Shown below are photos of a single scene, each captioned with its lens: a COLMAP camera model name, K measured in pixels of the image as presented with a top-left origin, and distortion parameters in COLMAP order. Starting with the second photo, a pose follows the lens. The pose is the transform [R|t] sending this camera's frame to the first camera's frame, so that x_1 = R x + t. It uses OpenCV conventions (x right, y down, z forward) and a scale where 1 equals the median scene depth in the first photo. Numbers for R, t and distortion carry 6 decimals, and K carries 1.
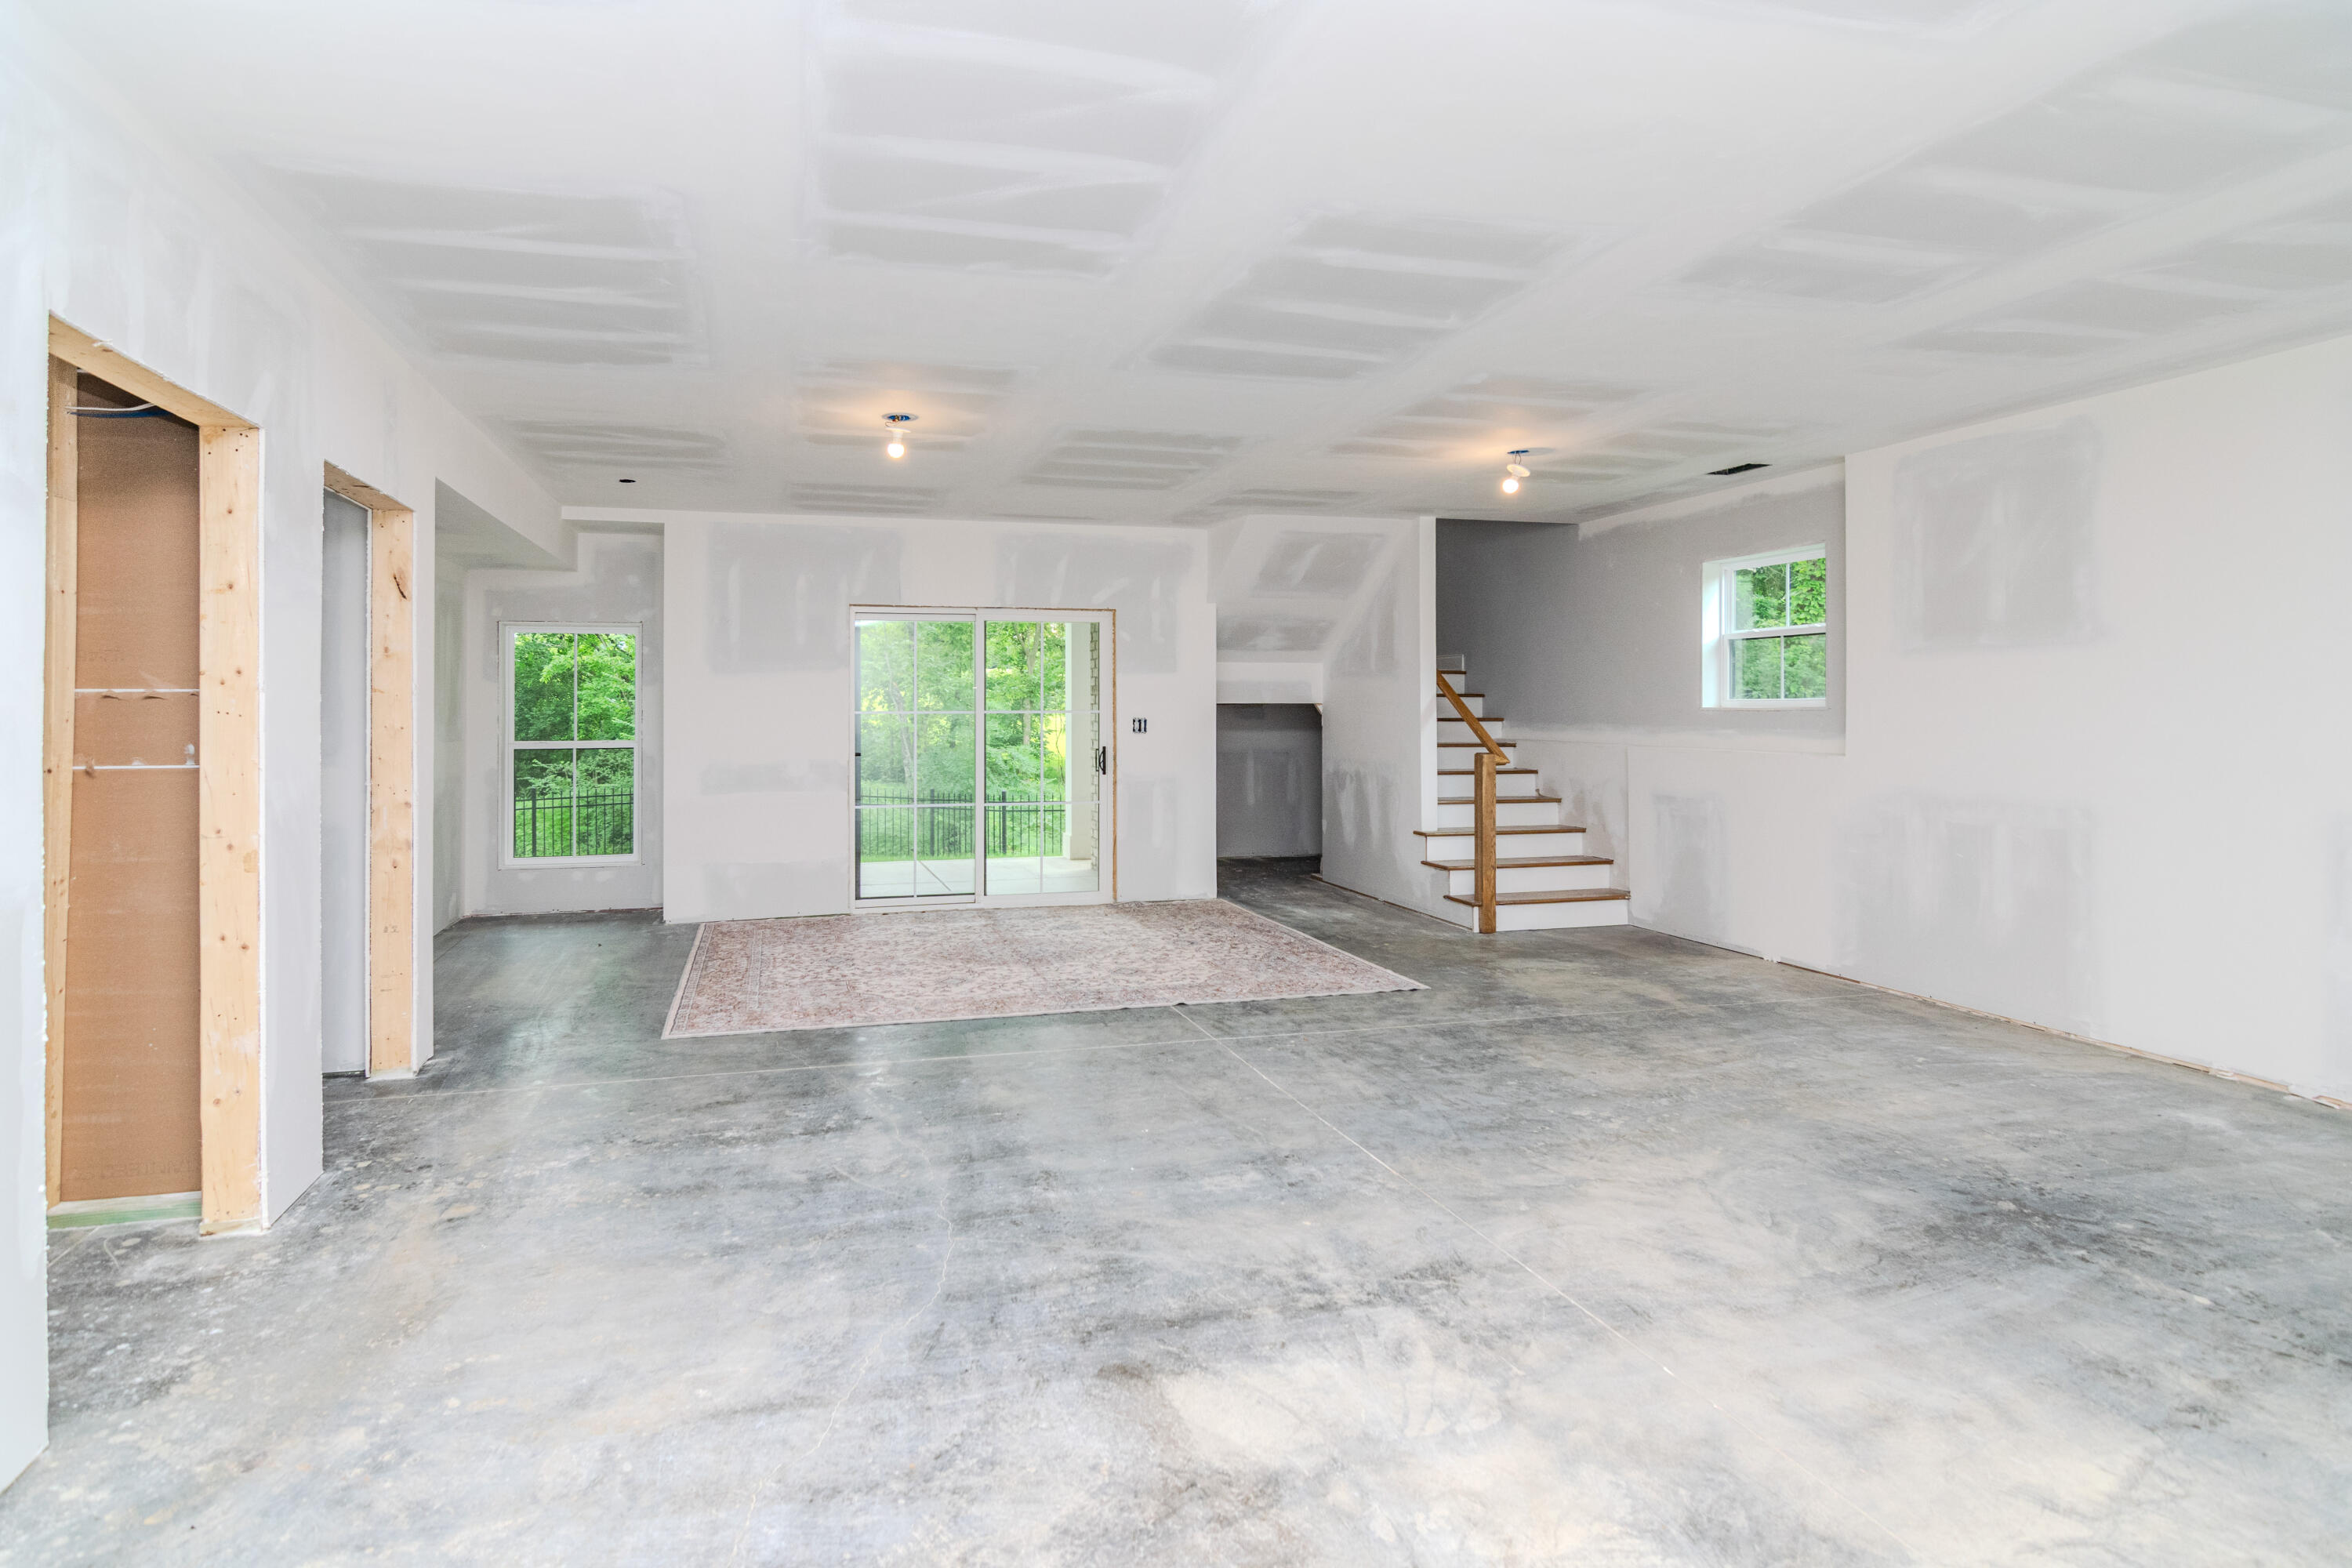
lens RADIAL K [[1207.7, 0, 1171.8], [0, 1207.7, 700.5], [0, 0, 1]] dist [-0.003304, -0.001103]
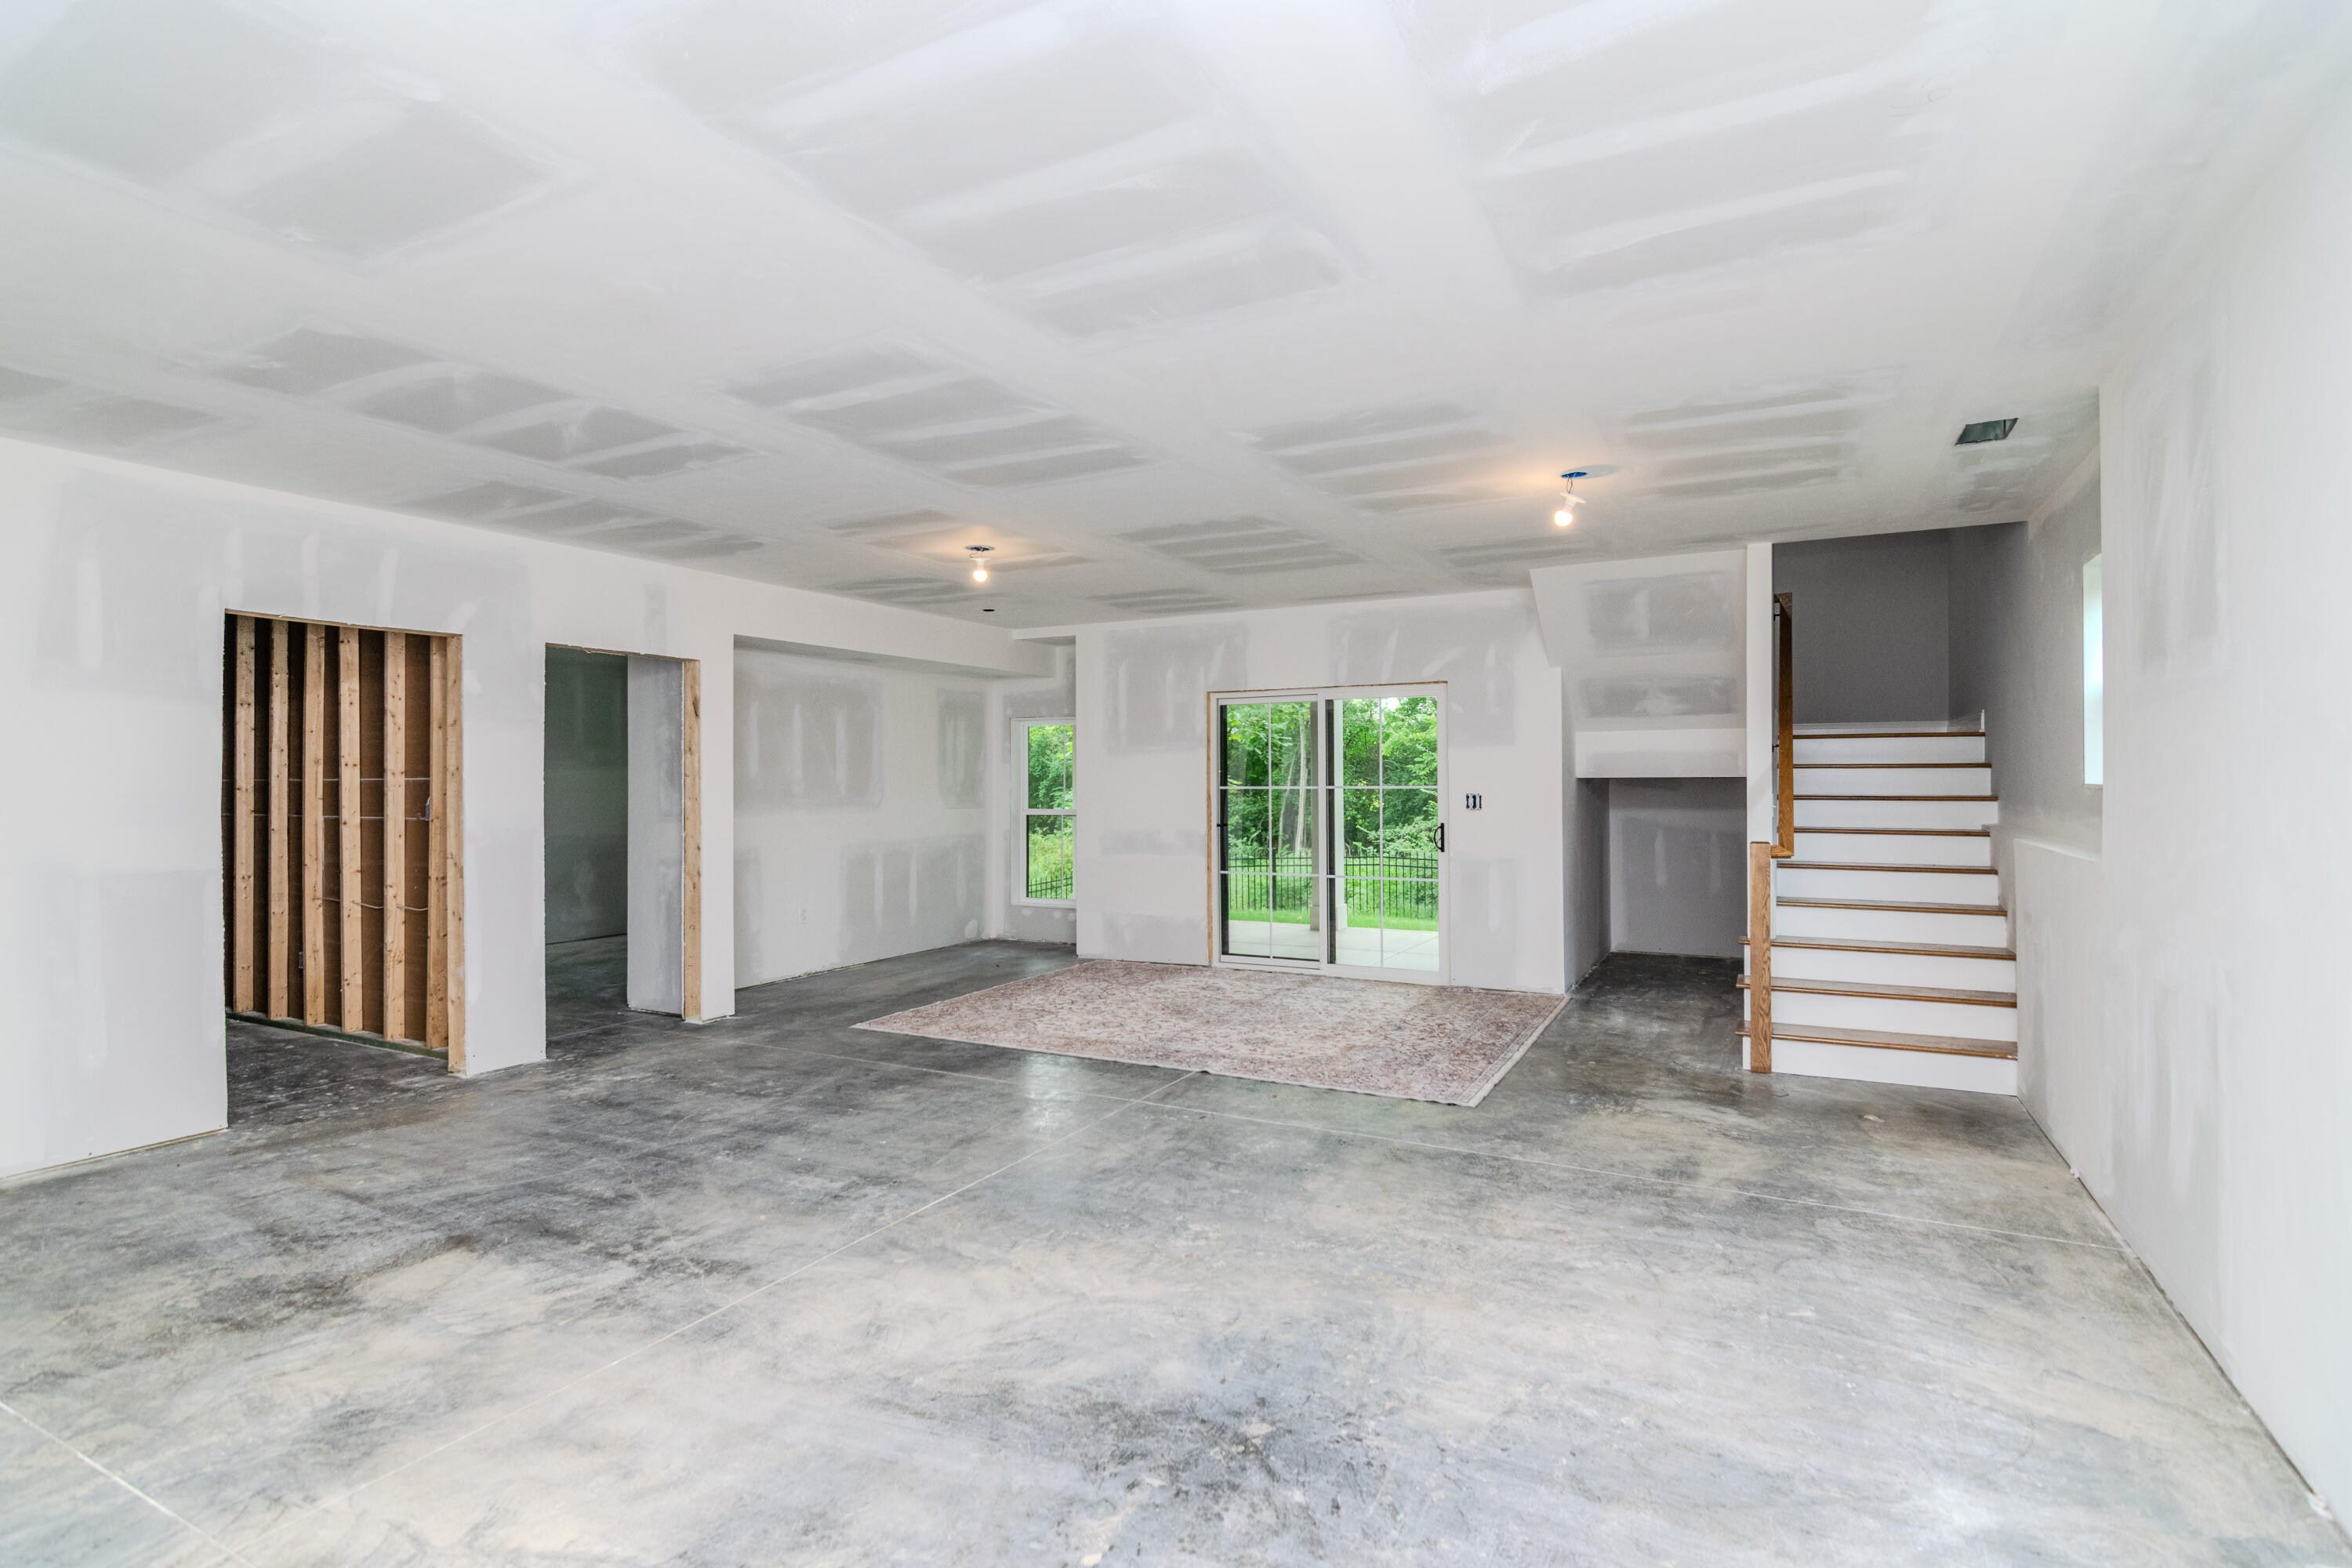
lens RADIAL K [[1207.2, 0, 1174.6], [0, 1207.2, 770.7], [0, 0, 1]] dist [-0.005358, -0.000960]
pose [[0.723724, -0.007120, -0.690053, 1.190913], [0.007471, 0.999969, -0.002482, -0.007912], [0.690049, -0.003359, 0.723755, 0.393298]]
